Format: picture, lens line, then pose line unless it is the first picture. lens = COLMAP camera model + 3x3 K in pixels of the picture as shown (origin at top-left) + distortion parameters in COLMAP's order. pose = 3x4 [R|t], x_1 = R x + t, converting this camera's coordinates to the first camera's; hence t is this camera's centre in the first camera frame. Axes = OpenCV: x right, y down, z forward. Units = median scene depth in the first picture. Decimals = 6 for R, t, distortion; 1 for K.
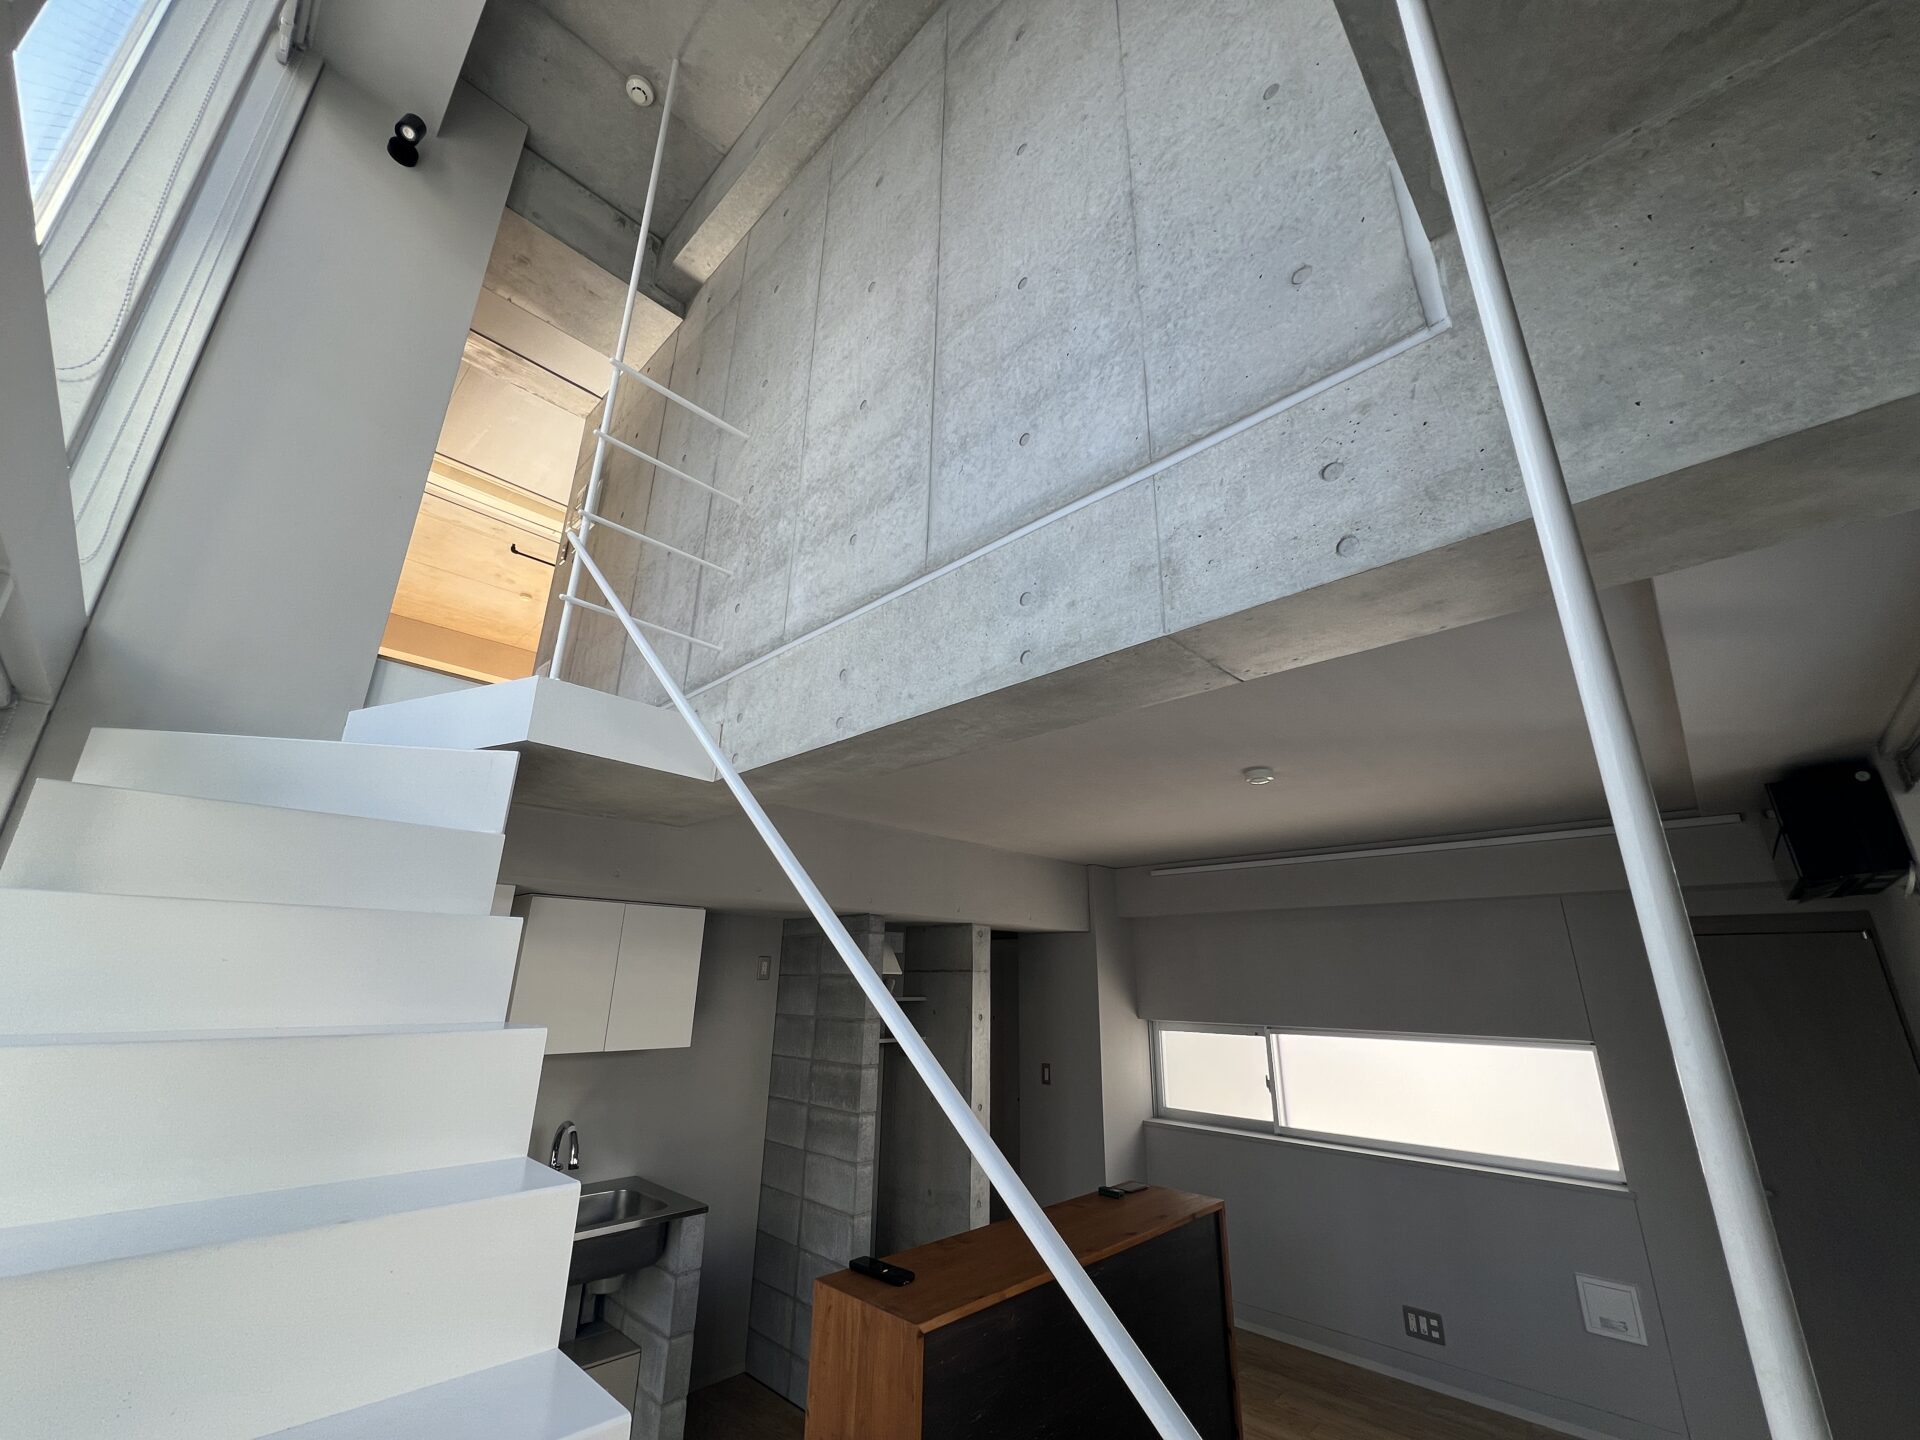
lens RADIAL K [[768.5, 0, 960.0], [0, 768.5, 720.0], [0, 0, 1]] dist [-0.000244, -0.000253]
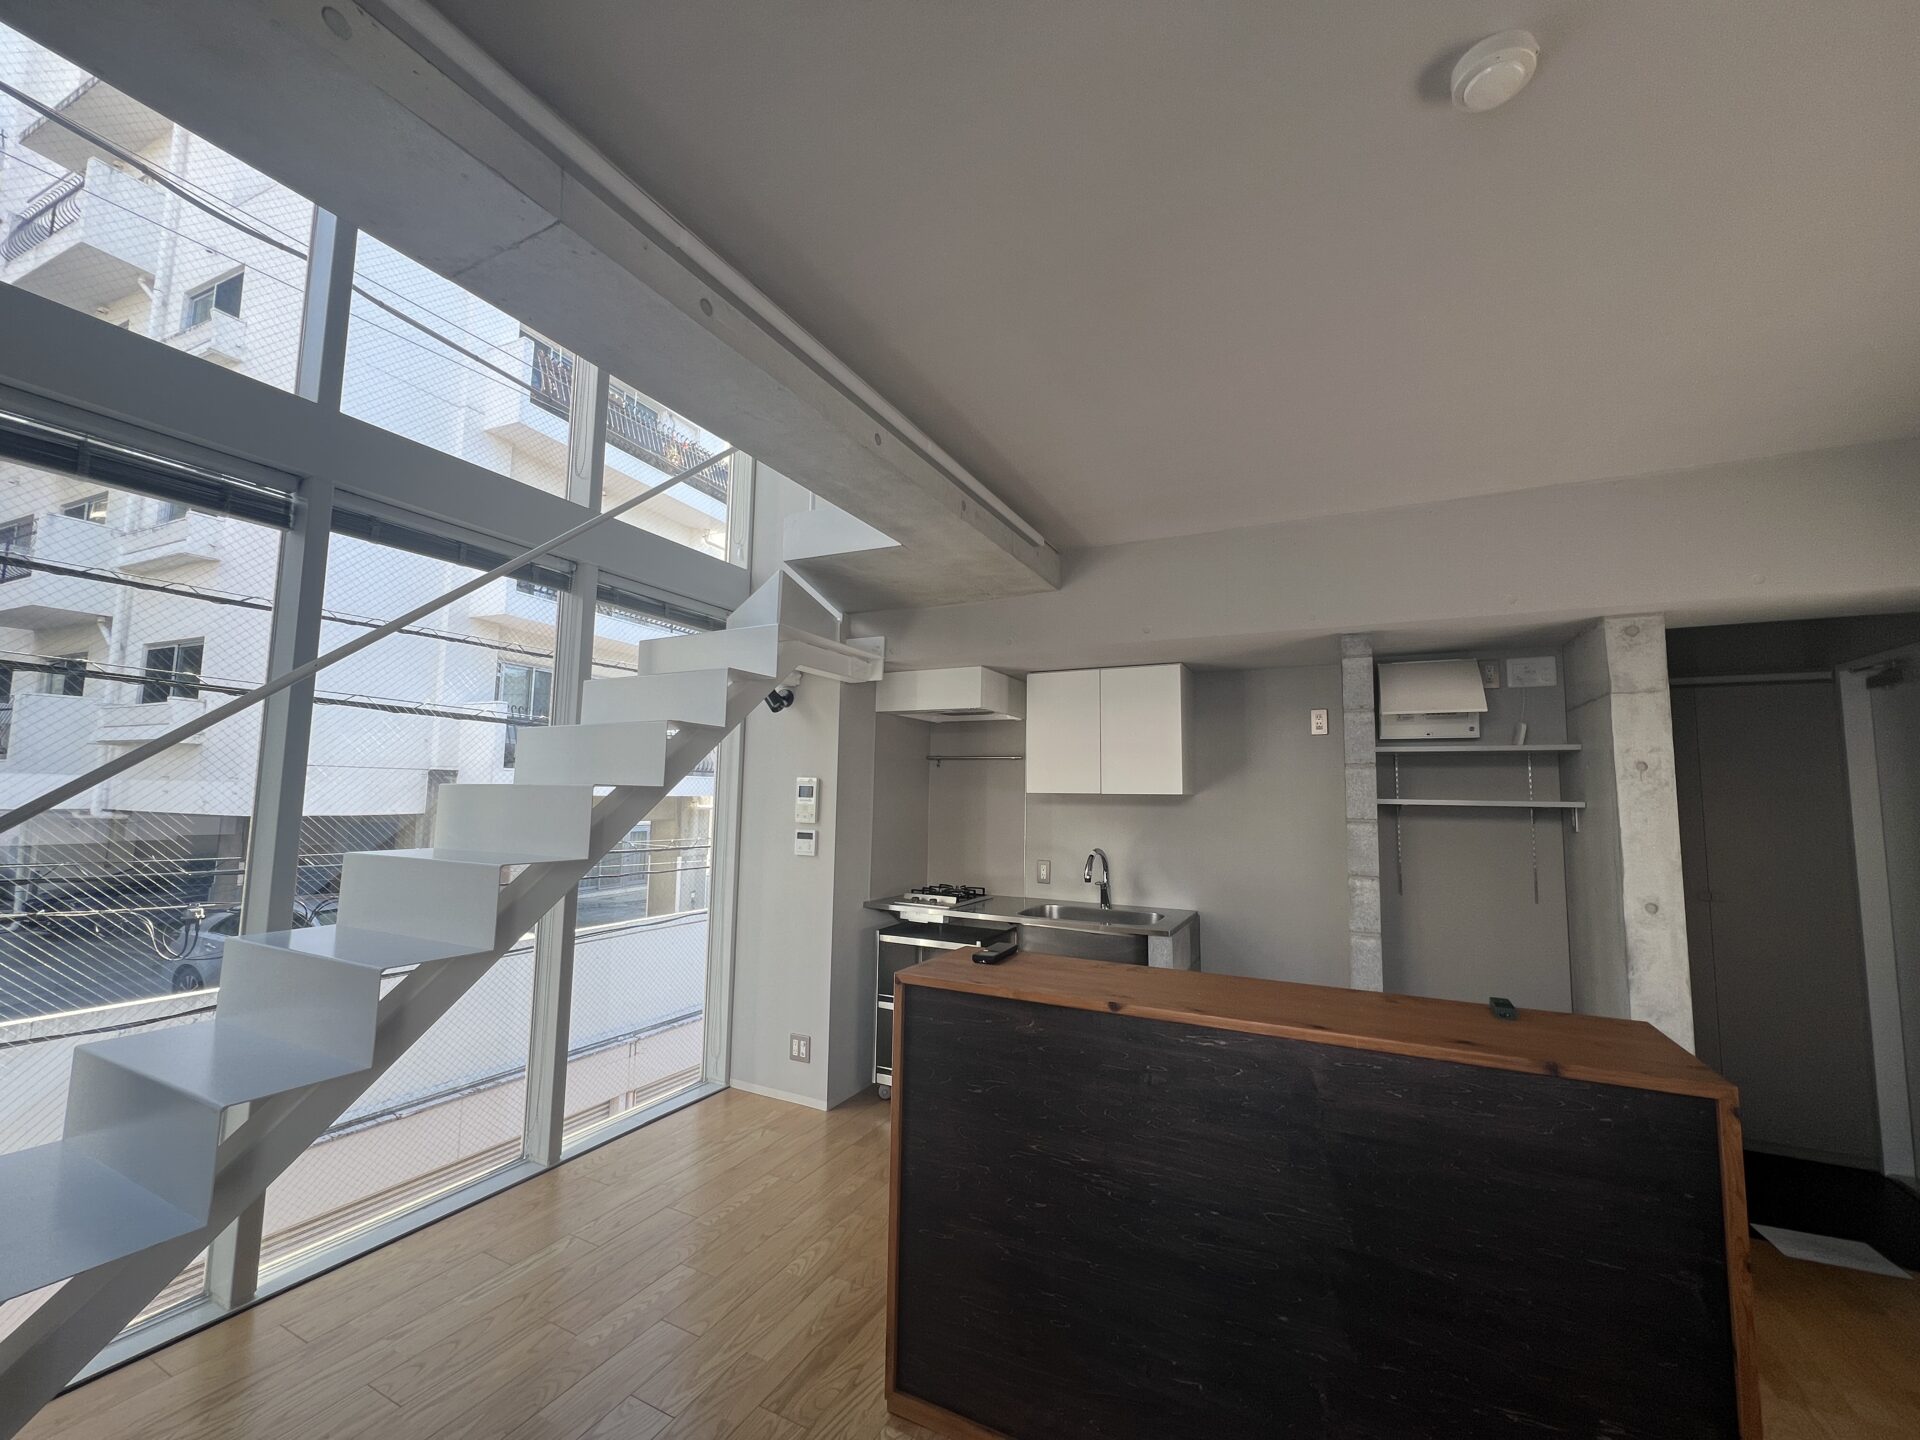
lens RADIAL K [[769.6, 0, 960.0], [0, 769.6, 720.0], [0, 0, 1]] dist [-0.000688, -0.000376]
pose [[0.293056, -0.102389, -0.950597, 0.513640], [0.296507, 0.954962, -0.011450, 0.244088], [0.908956, -0.278503, 0.310217, 0.423186]]
